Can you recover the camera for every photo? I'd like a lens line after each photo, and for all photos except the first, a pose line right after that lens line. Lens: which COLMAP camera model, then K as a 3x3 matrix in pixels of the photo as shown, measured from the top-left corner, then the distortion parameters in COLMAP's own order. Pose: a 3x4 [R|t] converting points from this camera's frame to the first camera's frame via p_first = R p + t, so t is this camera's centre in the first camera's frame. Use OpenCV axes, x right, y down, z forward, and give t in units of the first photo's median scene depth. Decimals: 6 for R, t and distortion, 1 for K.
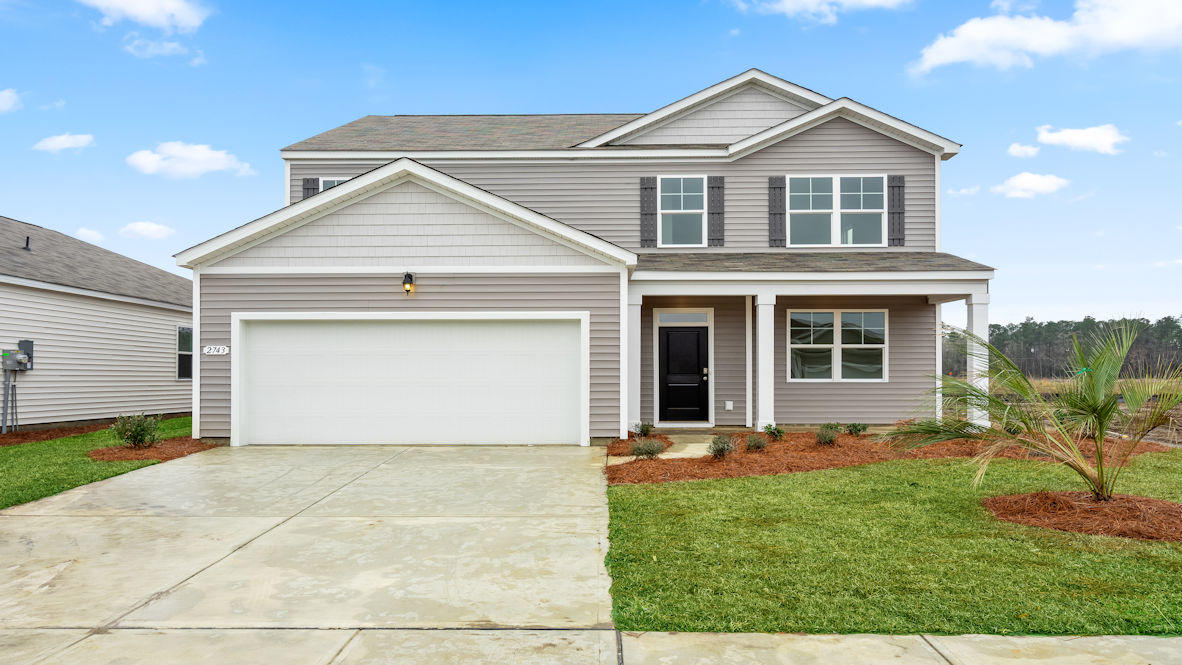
lens RADIAL K [[839.7, 0, 590.3], [0, 839.7, 371.3], [0, 0, 1]] dist [0.000215, -0.000200]
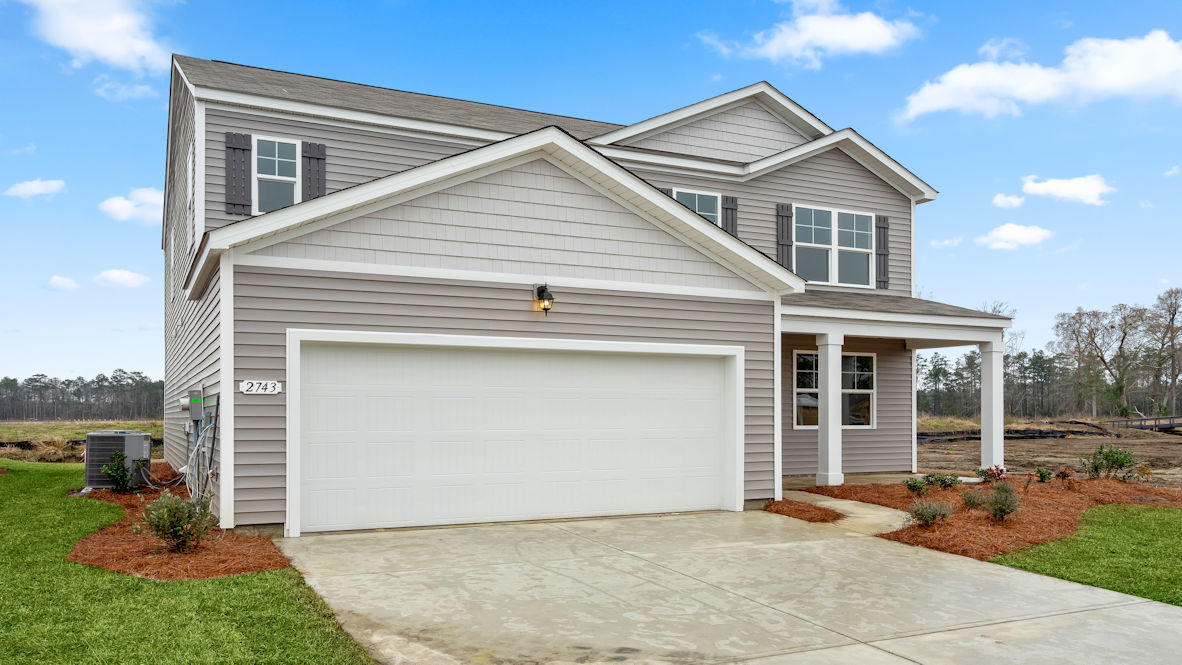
lens RADIAL K [[920.0, 0, 590.5], [0, 920.0, 407.5], [0, 0, 1]] dist [-0.003959, -0.001319]
pose [[0.888456, 0.004529, 0.458939, -0.429135], [-0.002086, 0.999981, -0.005831, -0.004980], [-0.458956, 0.004223, 0.888449, 0.214129]]
